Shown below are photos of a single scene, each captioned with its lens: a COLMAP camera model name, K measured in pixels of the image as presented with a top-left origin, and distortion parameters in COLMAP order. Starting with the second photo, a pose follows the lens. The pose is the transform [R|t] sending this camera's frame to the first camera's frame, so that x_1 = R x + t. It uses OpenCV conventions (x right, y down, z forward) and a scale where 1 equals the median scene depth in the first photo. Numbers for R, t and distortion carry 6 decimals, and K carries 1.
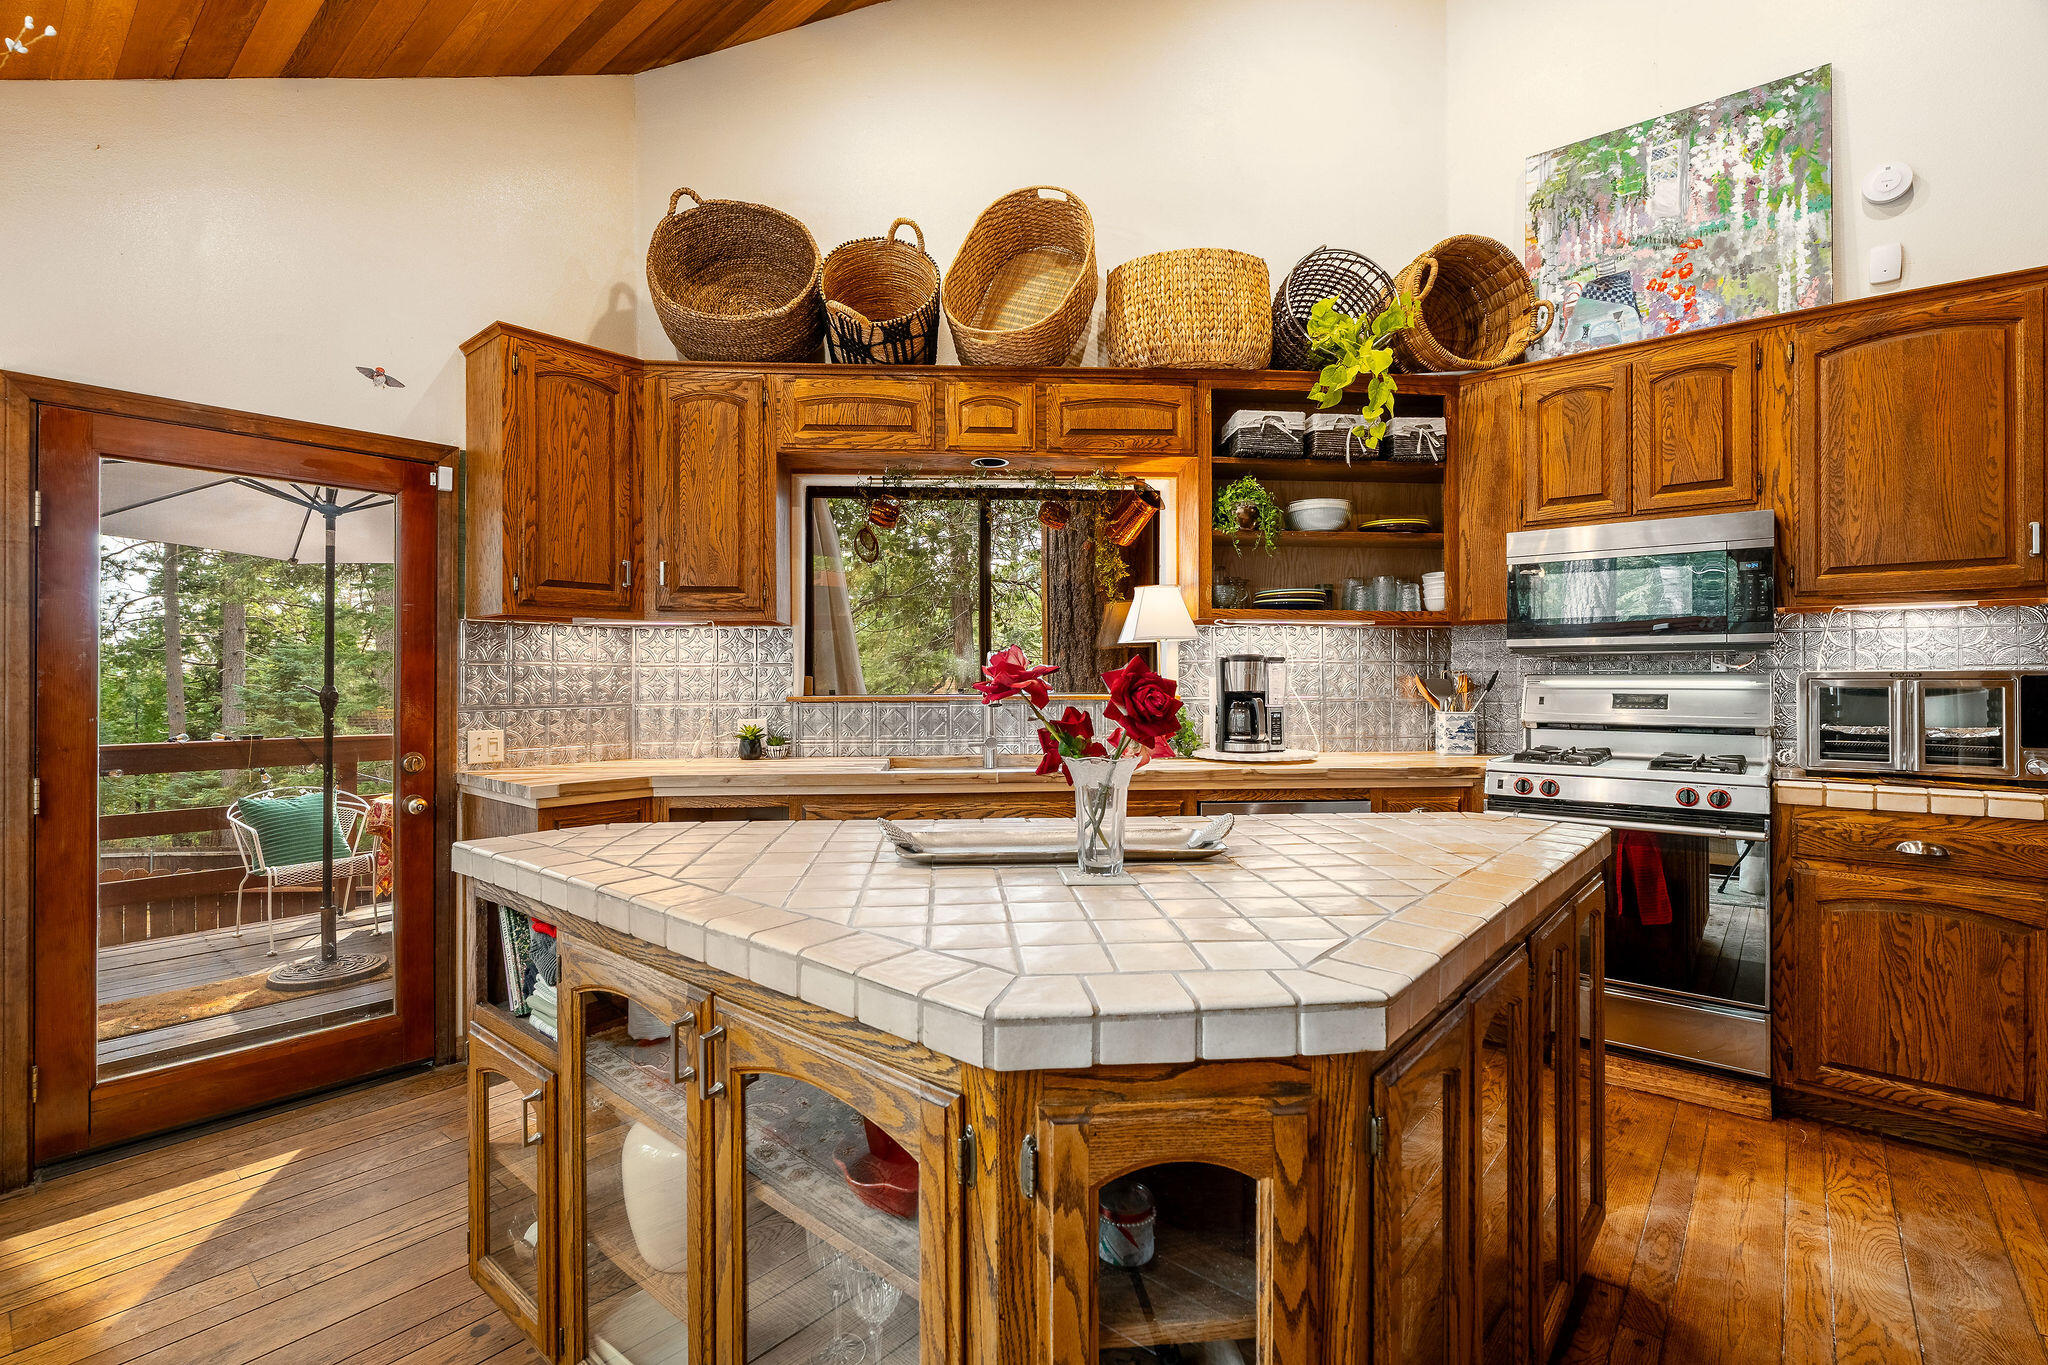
lens RADIAL K [[918.5, 0, 1025.3], [0, 918.5, 675.3], [0, 0, 1]] dist [-0.004209, -0.000552]
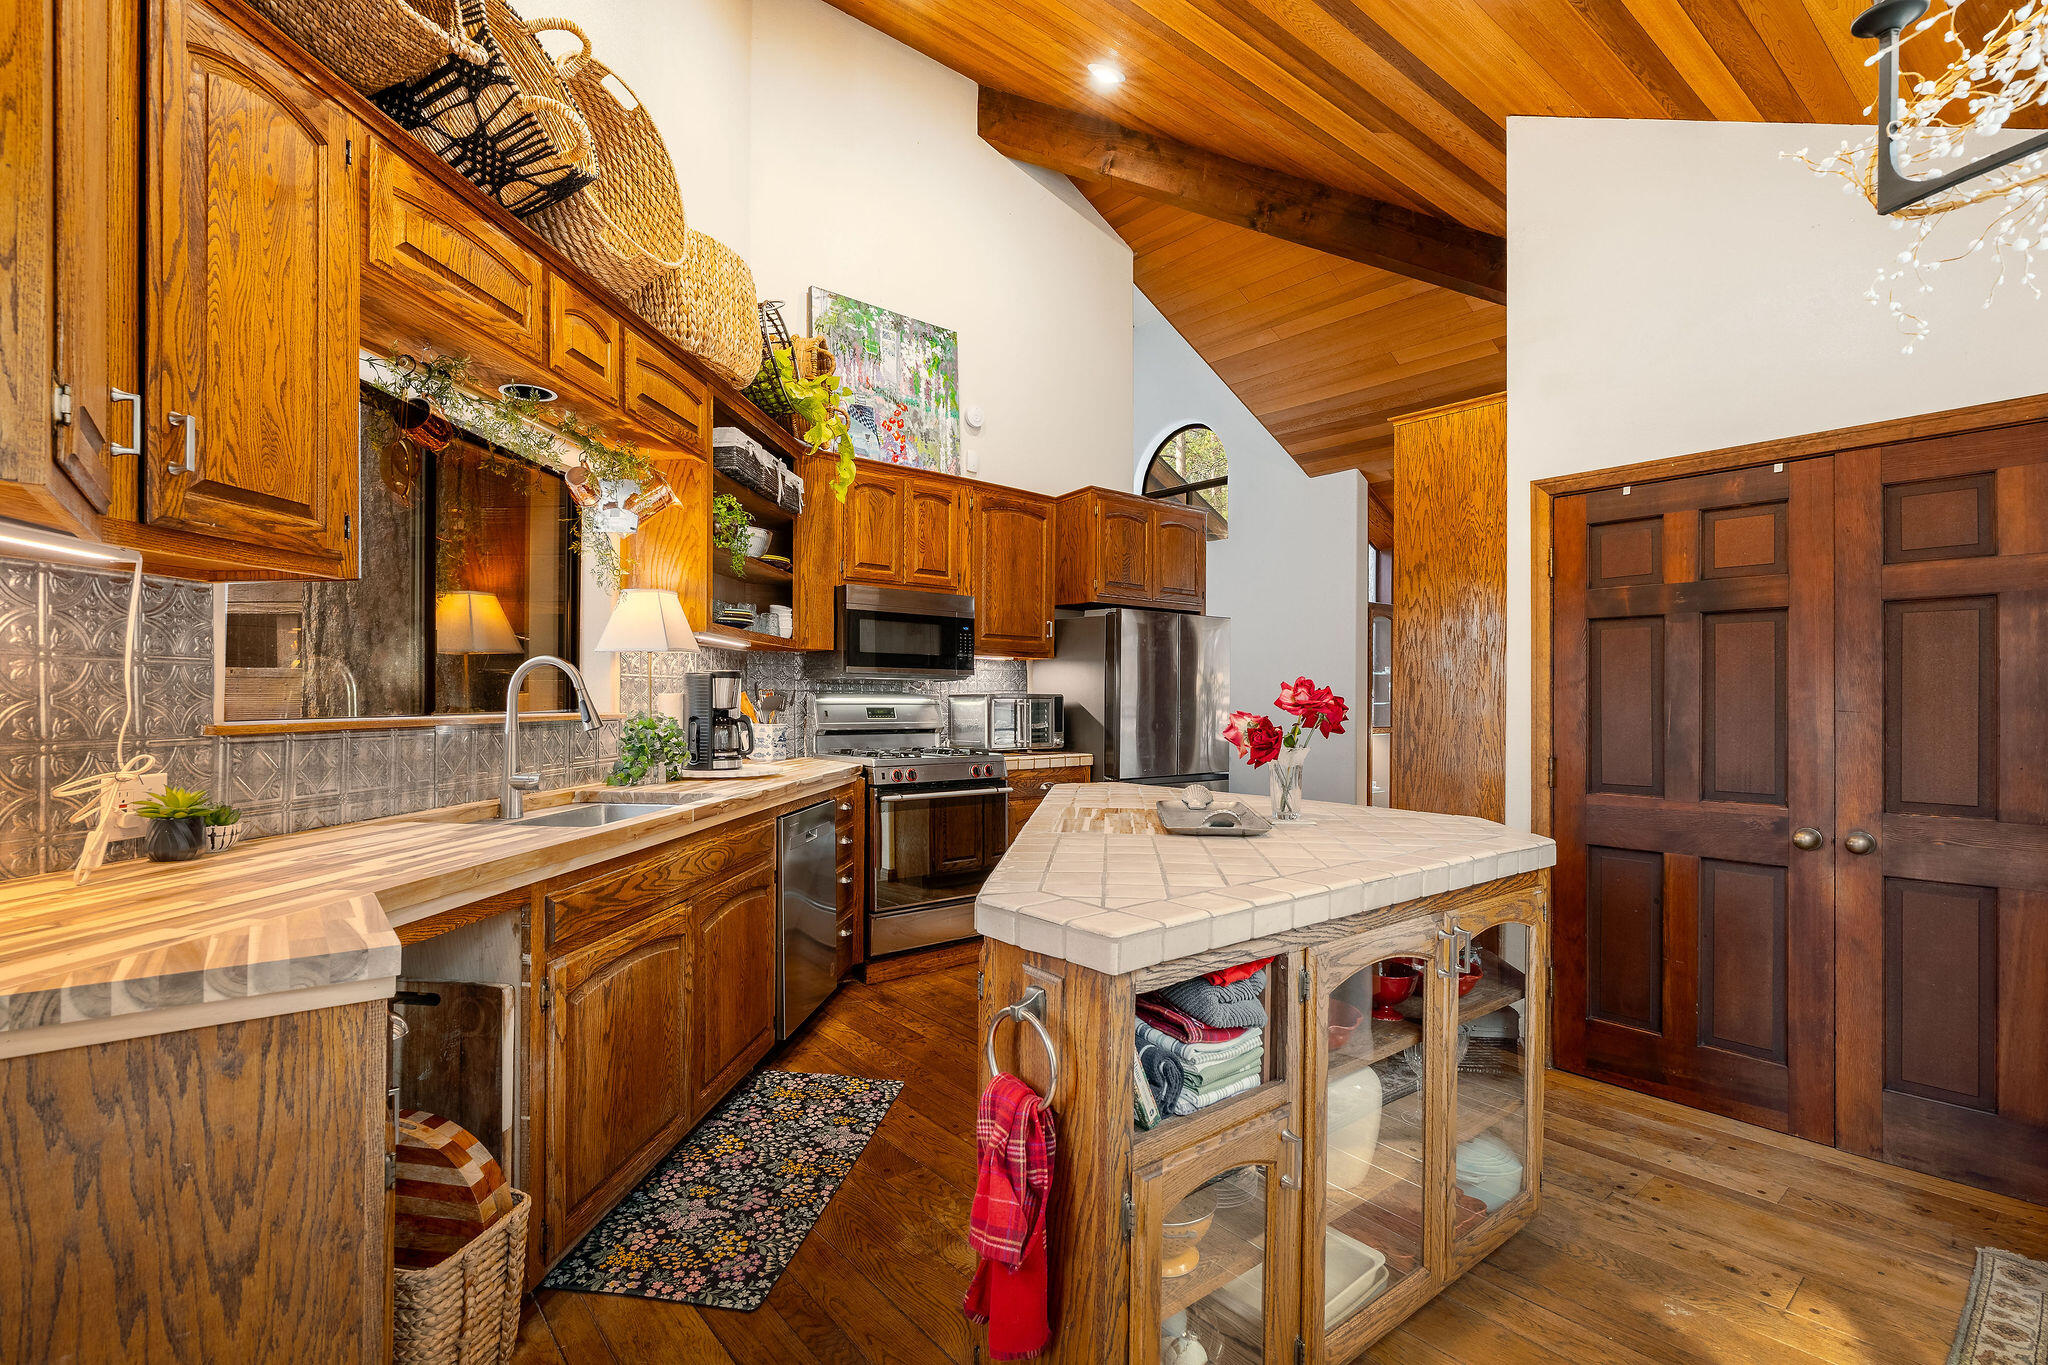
lens RADIAL K [[918.5, 0, 1024.1], [0, 918.5, 699.8], [0, 0, 1]] dist [-0.004209, -0.000552]
pose [[0.200349, 0.002153, 0.979722, -0.717226], [-0.009865, 0.999951, -0.000180, 0.005595], [-0.979675, -0.009629, 0.200360, 0.511301]]
